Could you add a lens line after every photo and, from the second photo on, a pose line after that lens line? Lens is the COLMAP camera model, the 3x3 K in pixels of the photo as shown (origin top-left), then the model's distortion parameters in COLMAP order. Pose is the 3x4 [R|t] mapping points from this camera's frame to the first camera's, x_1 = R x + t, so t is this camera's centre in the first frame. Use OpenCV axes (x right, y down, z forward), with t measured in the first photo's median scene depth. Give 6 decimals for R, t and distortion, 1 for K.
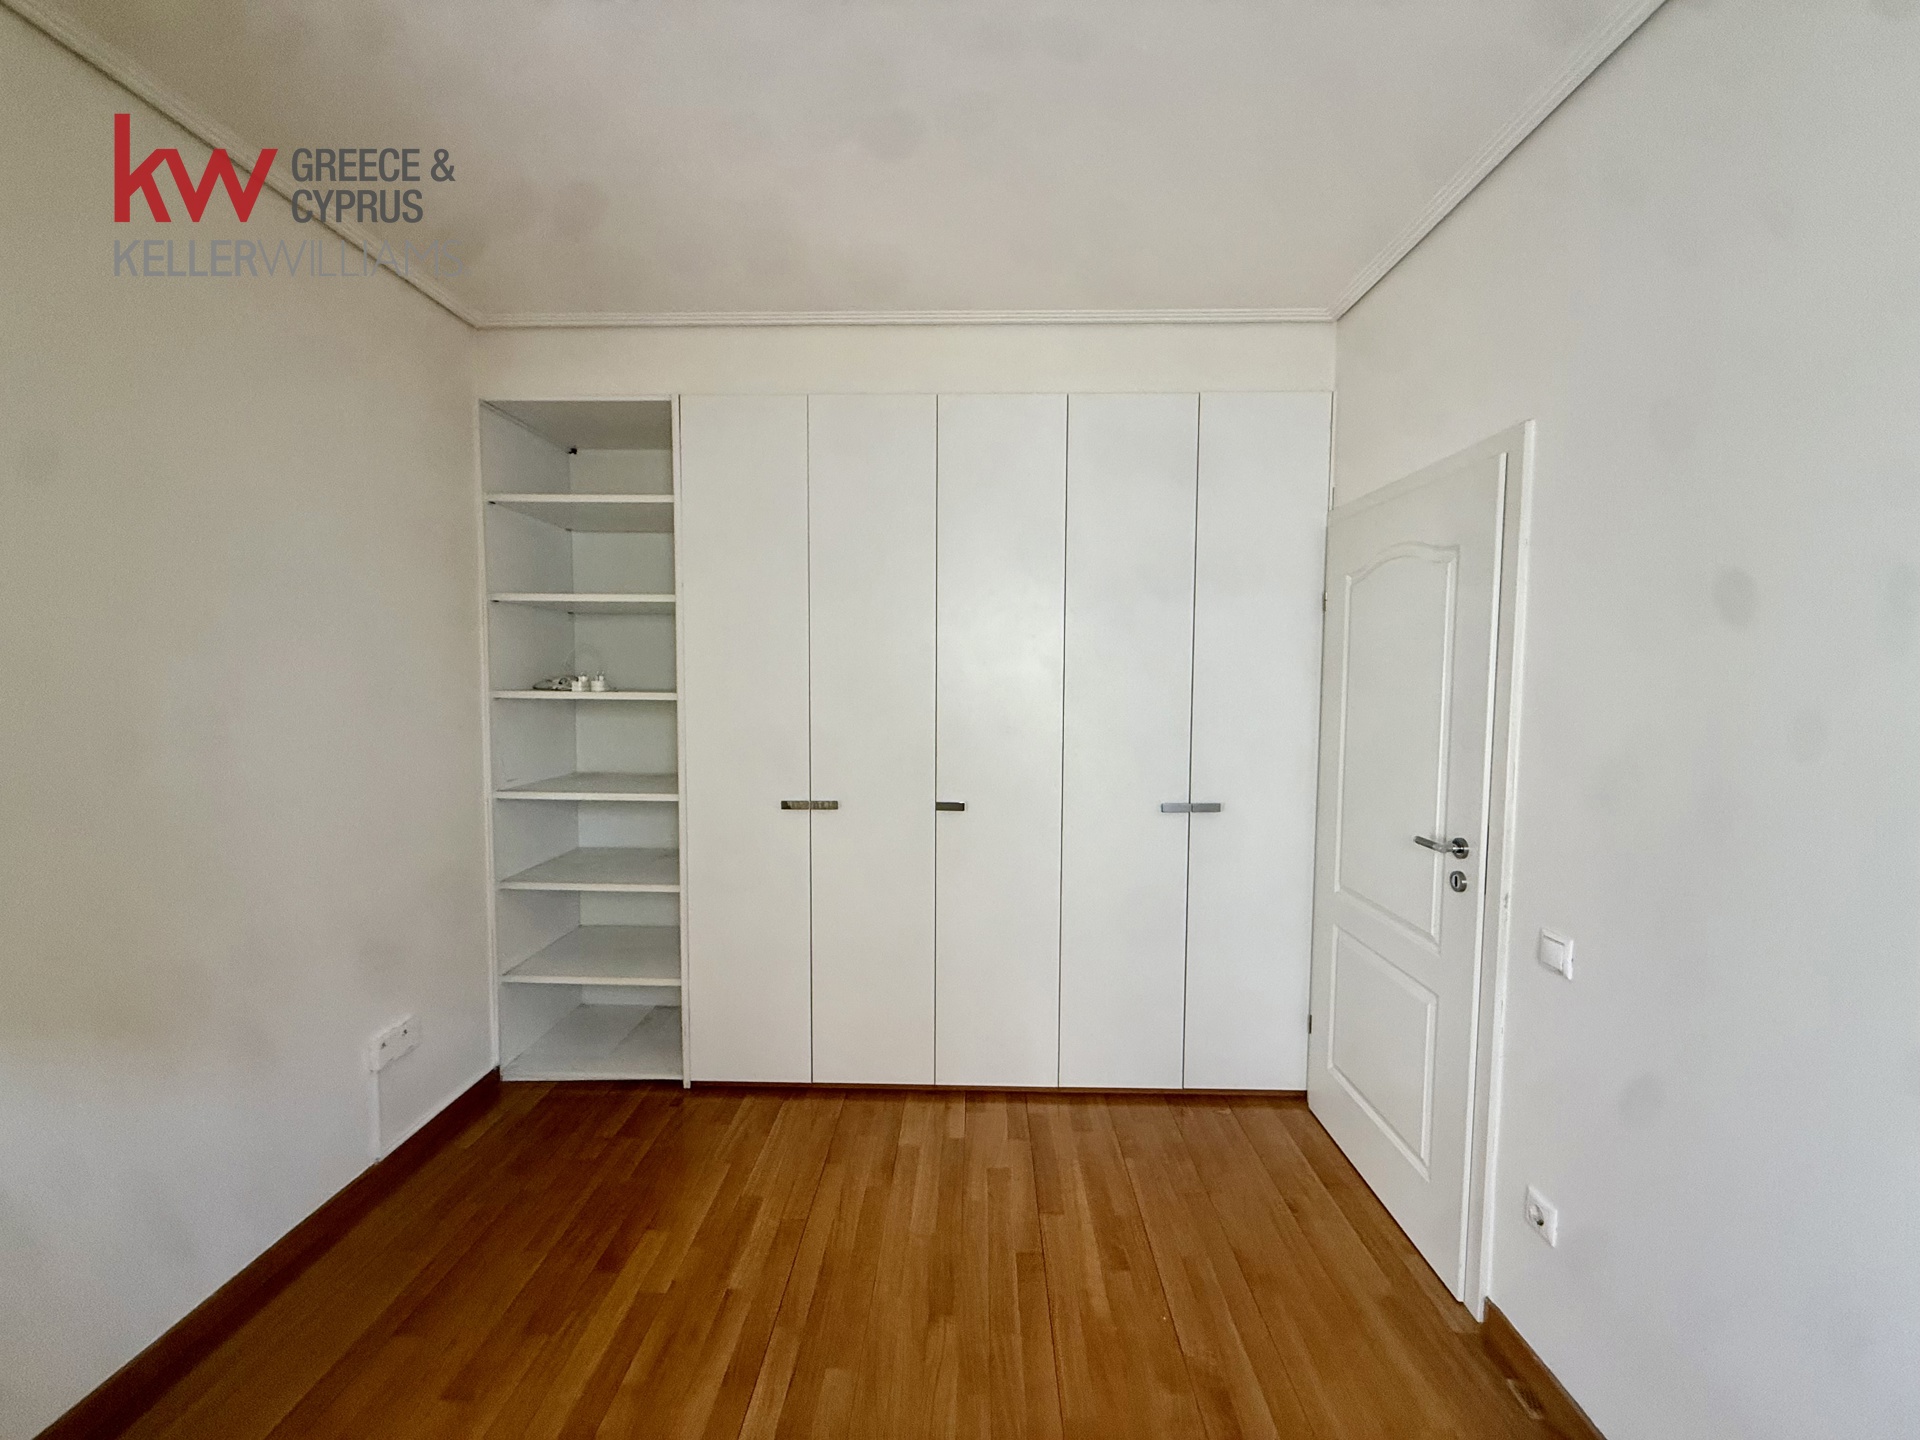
lens RADIAL K [[767.1, 0, 958.7], [0, 767.1, 722.4], [0, 0, 1]] dist [0.001701, -0.000421]
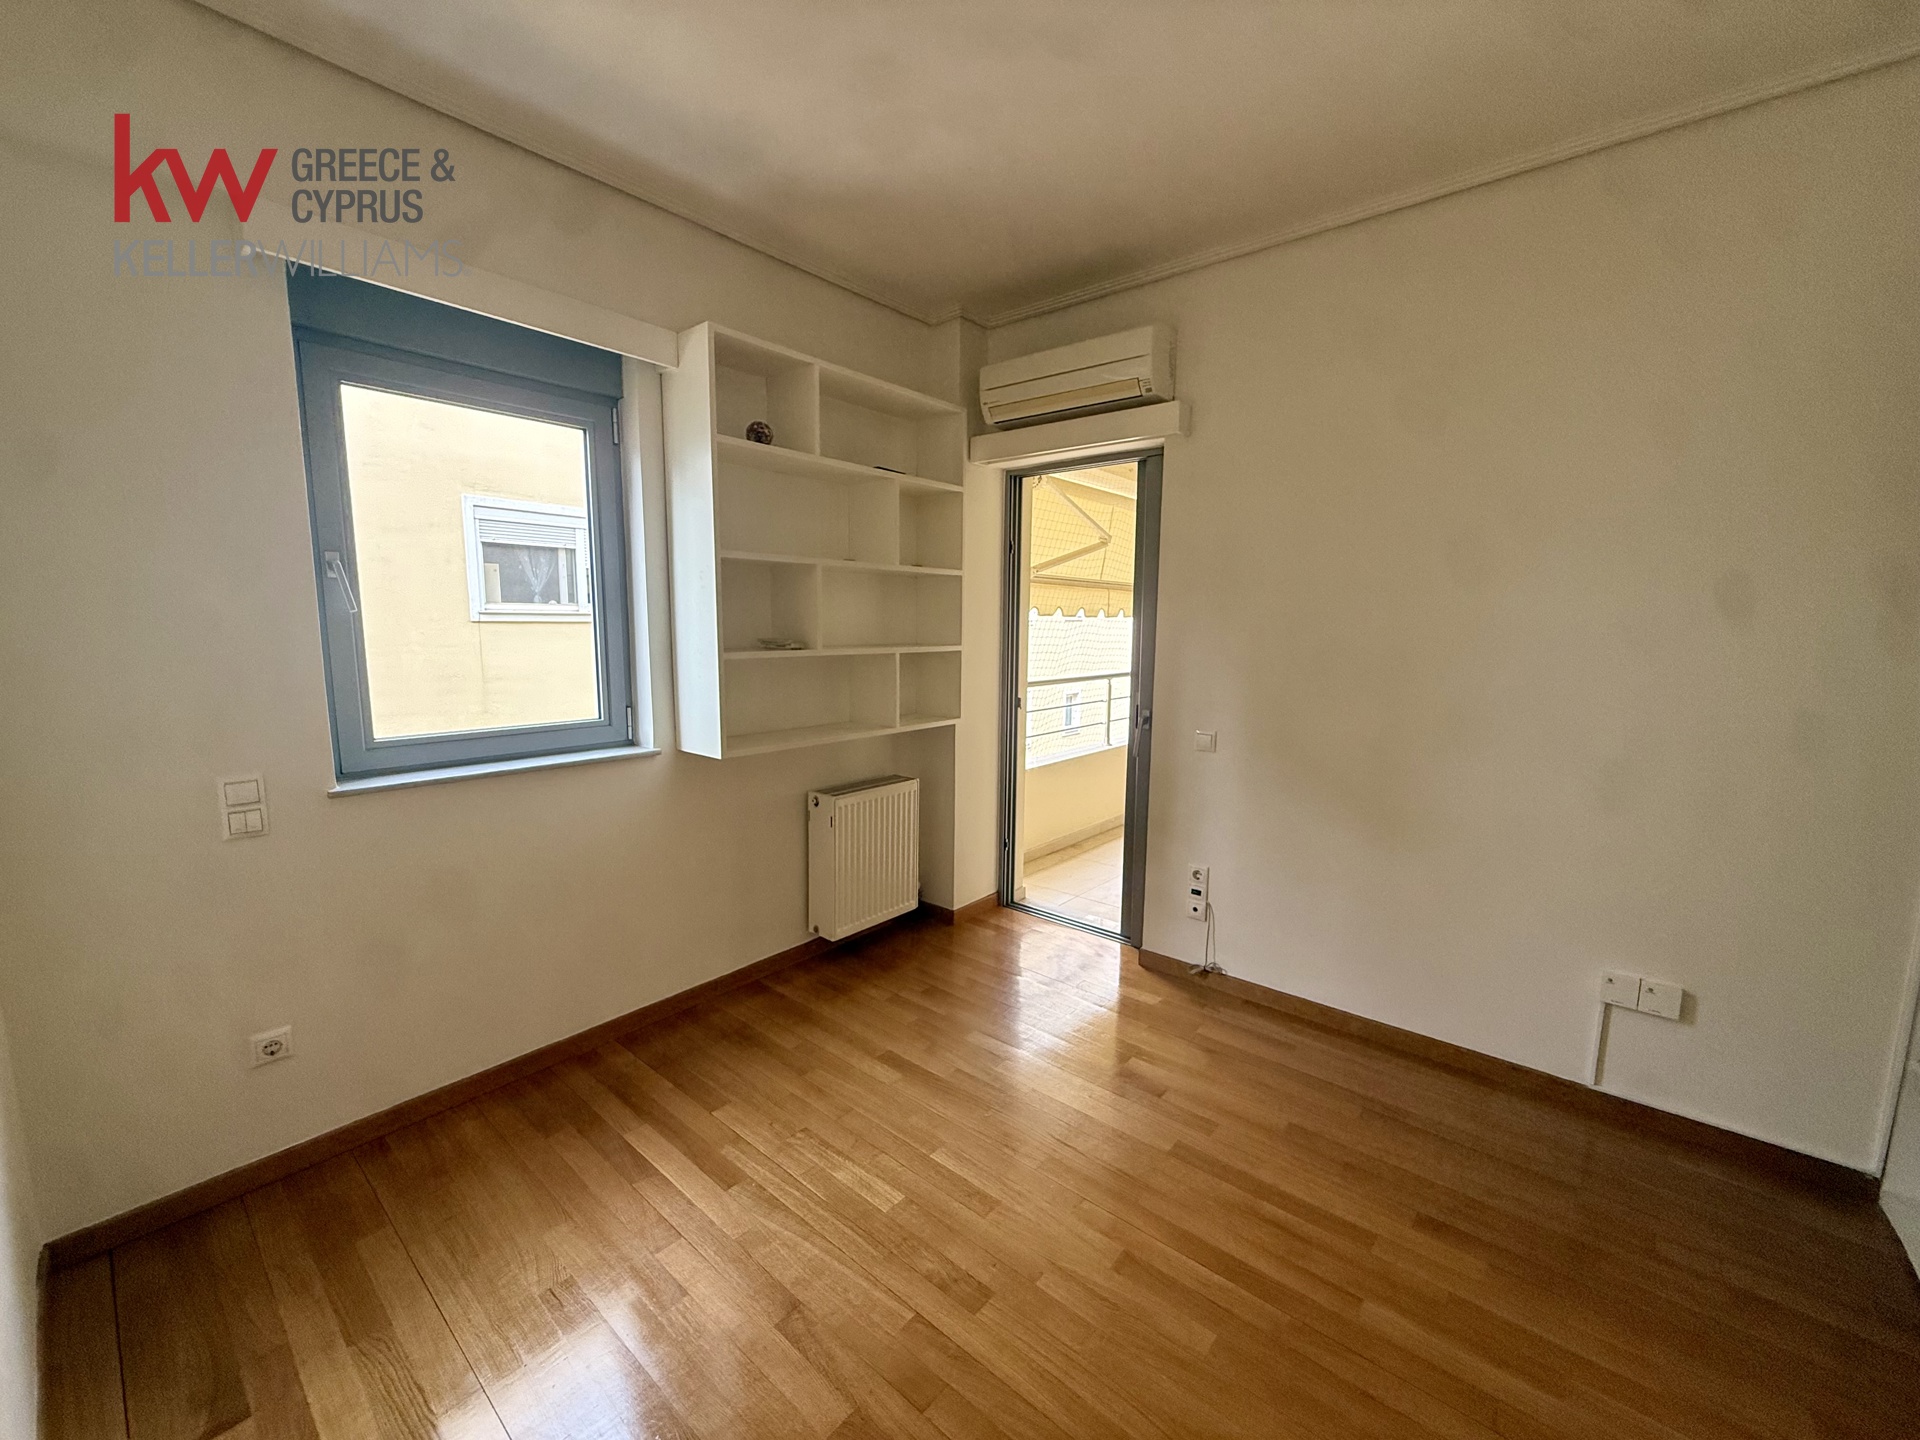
lens RADIAL K [[767.1, 0, 958.7], [0, 767.1, 722.4], [0, 0, 1]] dist [0.001701, -0.000421]
pose [[-0.627149, 0.092783, -0.773353, 0.574602], [-0.059274, 0.984315, 0.166162, -0.023370], [0.776640, 0.150048, -0.611813, 1.027532]]
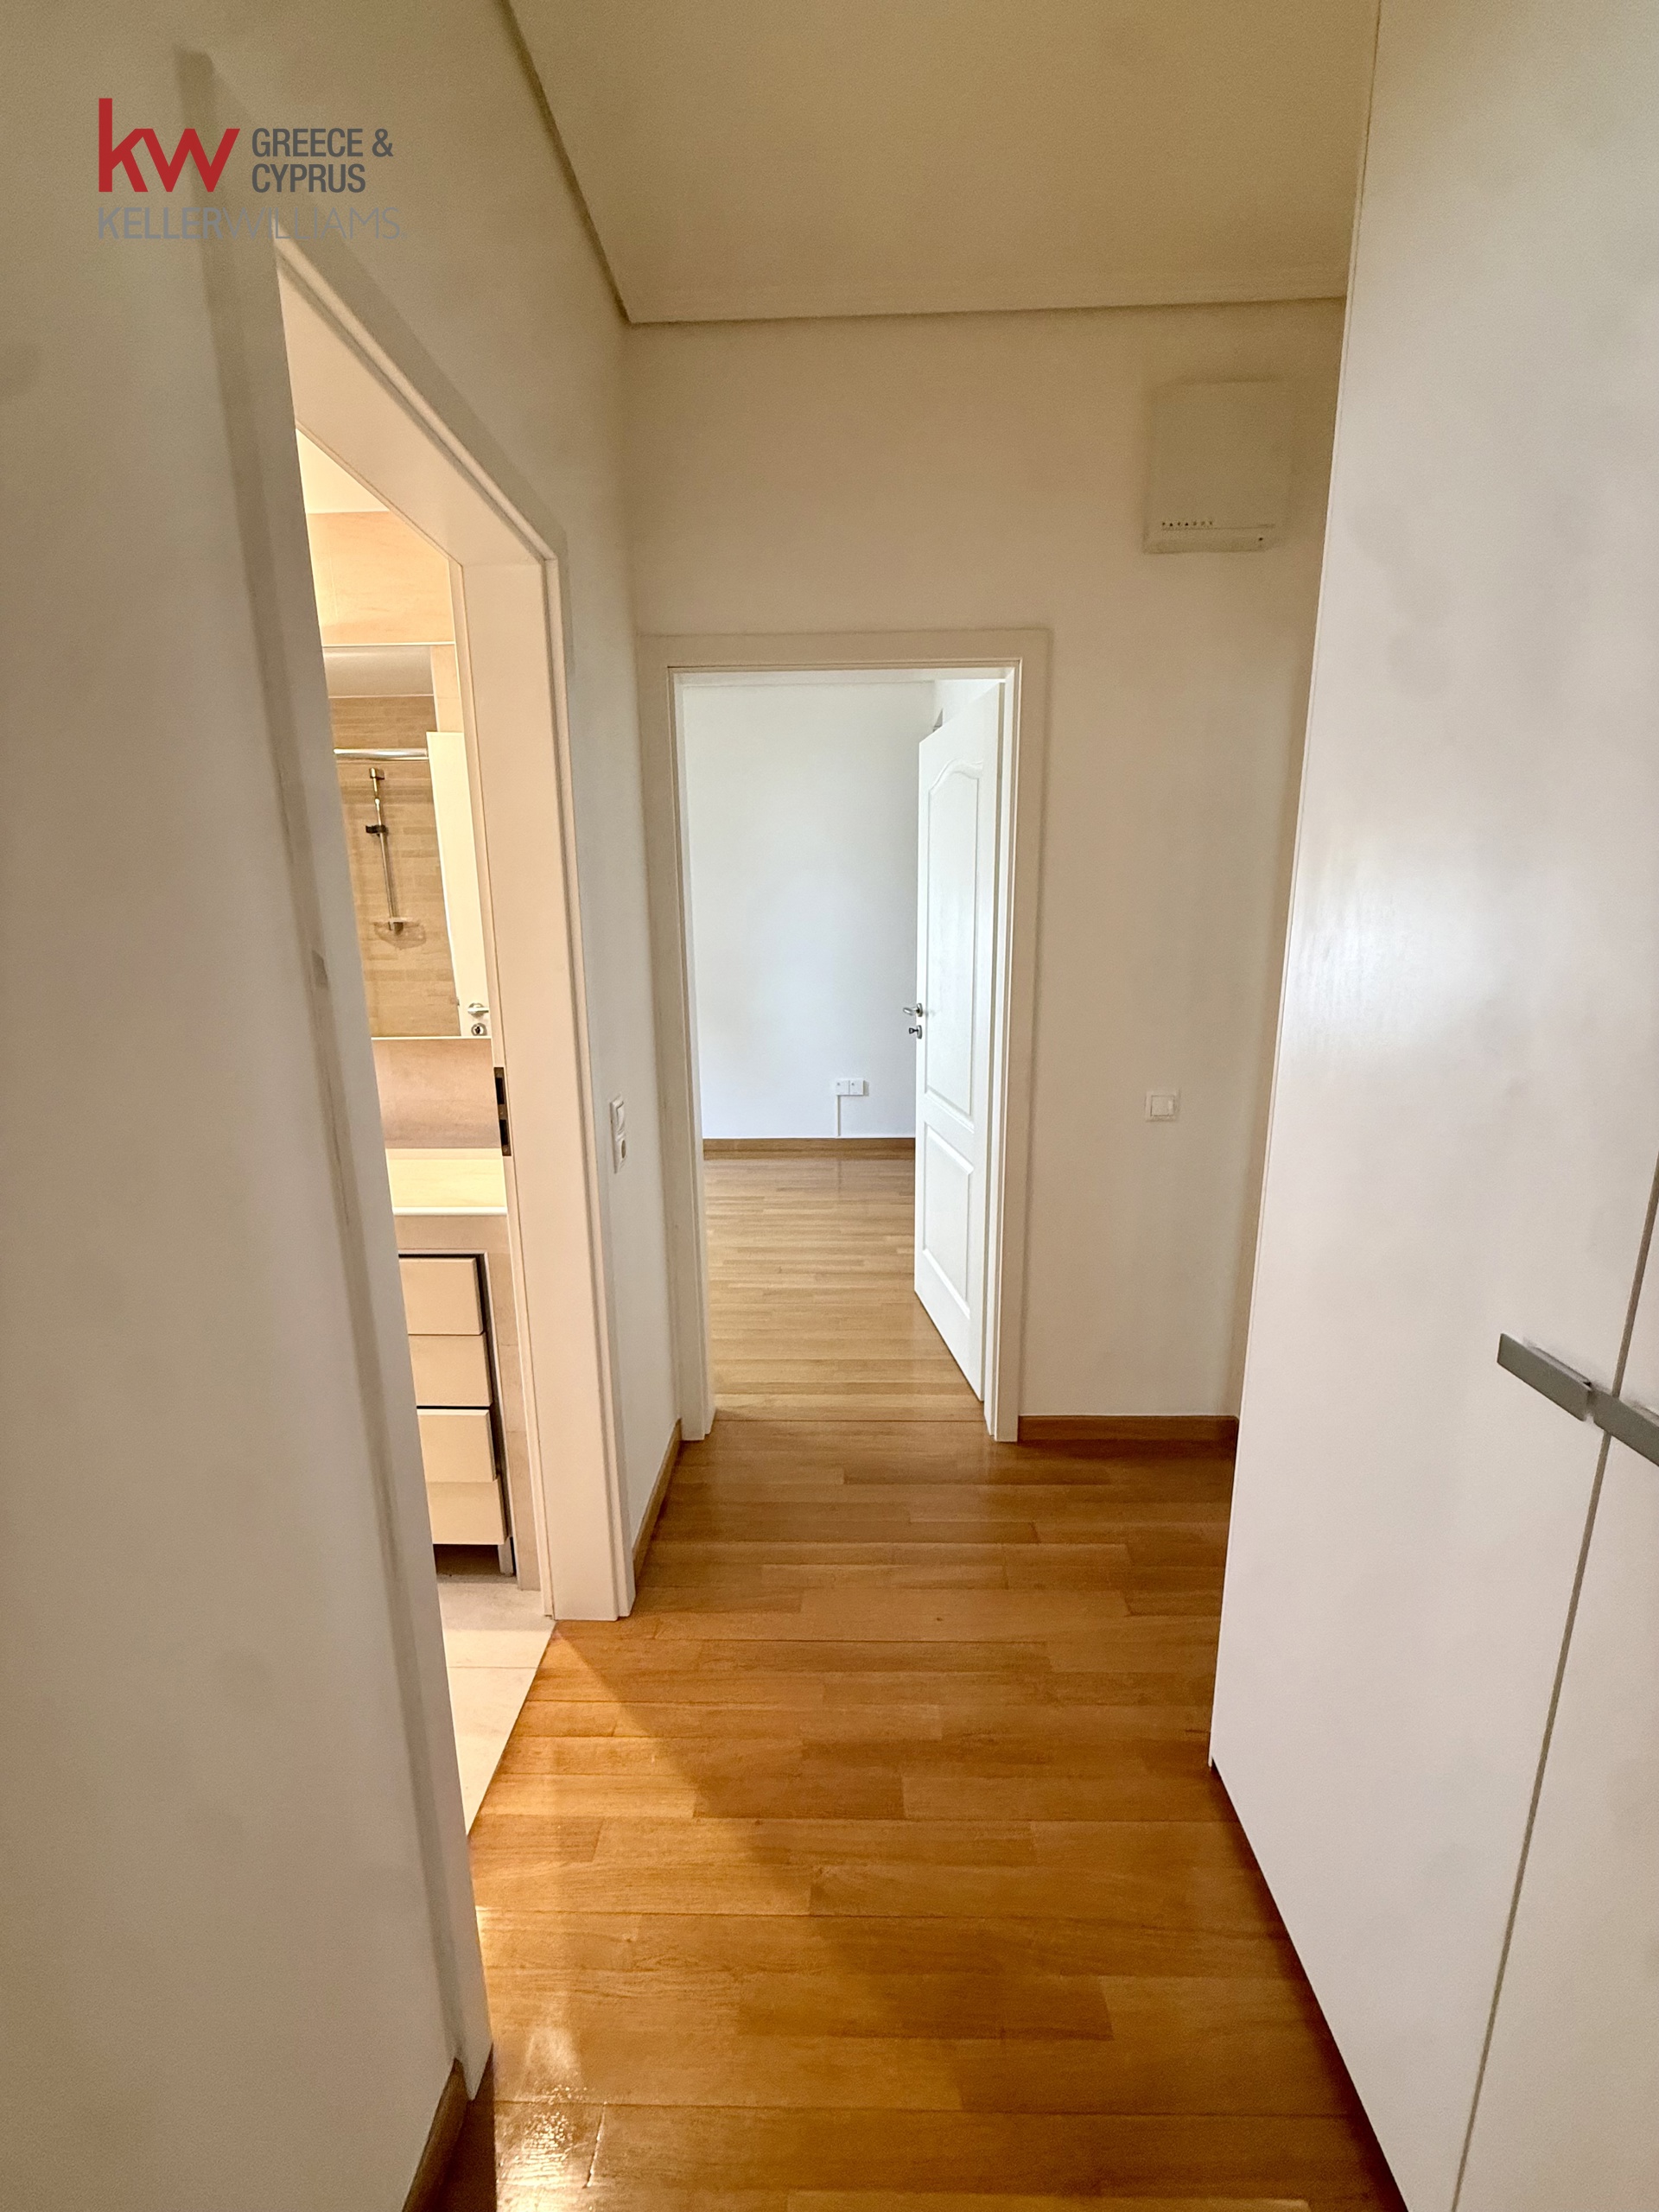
lens RADIAL K [[883.7, 0, 829.5], [0, 883.7, 1106.0], [0, 0, 1]] dist [0.001701, -0.000421]
pose [[0.000246, 0.206425, -0.978462, 1.843934], [-0.048141, 0.977330, 0.206174, -0.020192], [0.998841, 0.047054, 0.010178, 1.085201]]
